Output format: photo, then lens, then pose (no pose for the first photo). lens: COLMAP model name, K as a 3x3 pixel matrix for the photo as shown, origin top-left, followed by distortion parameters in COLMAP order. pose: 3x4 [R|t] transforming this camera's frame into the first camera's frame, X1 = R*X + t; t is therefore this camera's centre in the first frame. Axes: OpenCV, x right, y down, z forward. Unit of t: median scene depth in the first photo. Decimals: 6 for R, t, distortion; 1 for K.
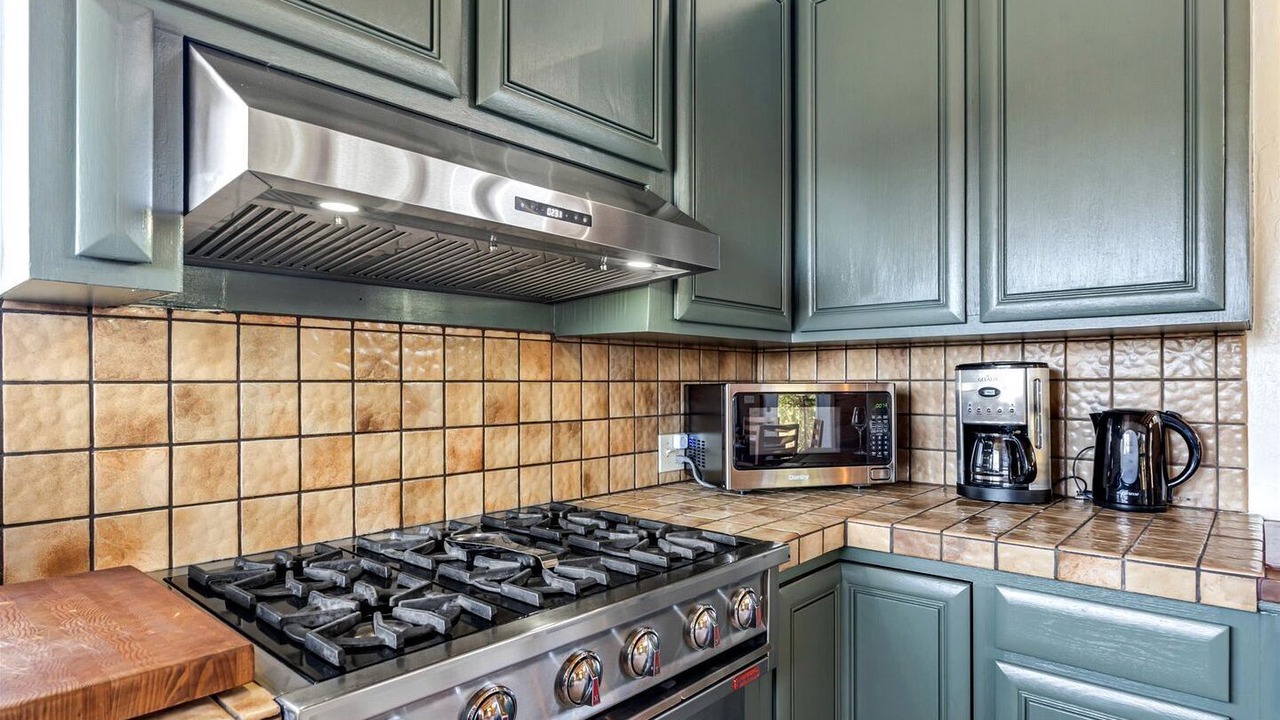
lens RADIAL K [[709.6, 0, 643.6], [0, 709.6, 382.5], [0, 0, 1]] dist [-0.002233, 0.002940]
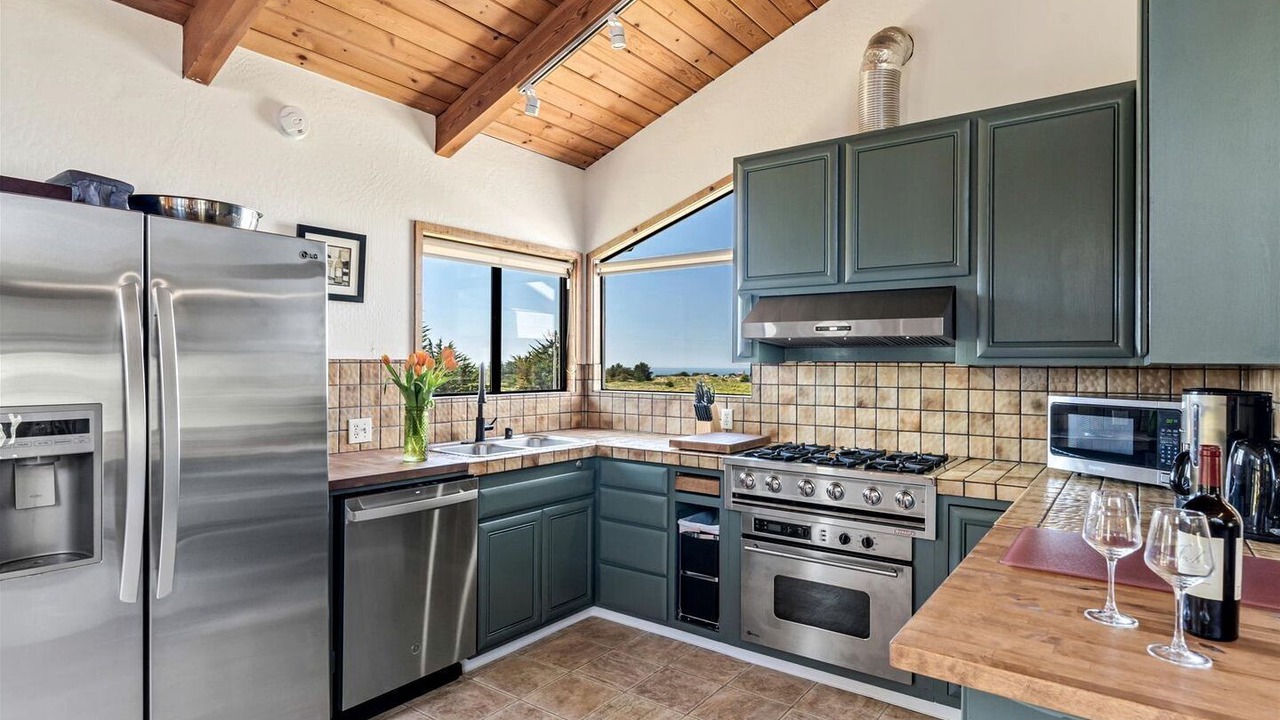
lens RADIAL K [[671.3, 0, 644.3], [0, 671.3, 357.5], [0, 0, 1]] dist [-0.002353, -0.001019]
pose [[0.097271, -0.006147, -0.995239, 1.622776], [-0.007492, 0.999948, -0.006908, -0.070833], [0.995230, 0.008128, 0.097220, 0.018426]]
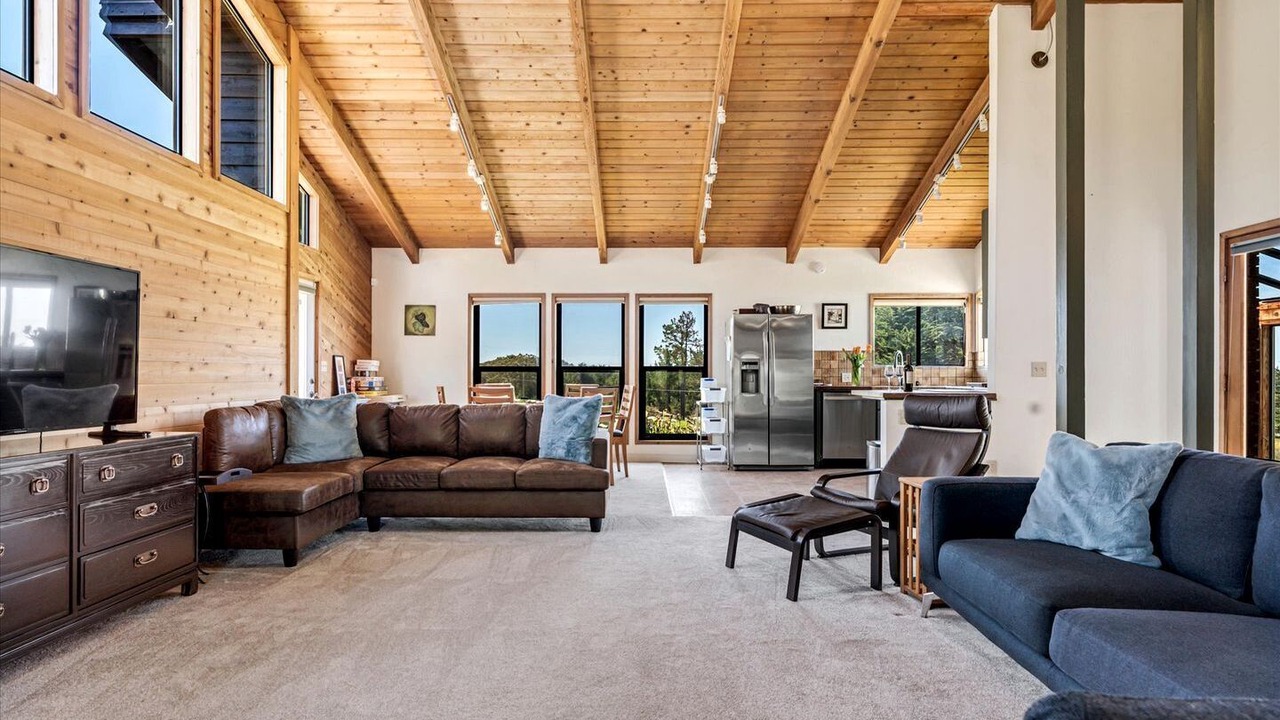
lens RADIAL K [[709.6, 0, 640.3], [0, 709.6, 373.0], [0, 0, 1]] dist [-0.002233, 0.002940]
pose [[-0.749041, 0.001404, -0.662522, 4.342063], [-0.000810, 0.999995, 0.003035, 0.082636], [0.662523, 0.002810, -0.749036, 2.377317]]
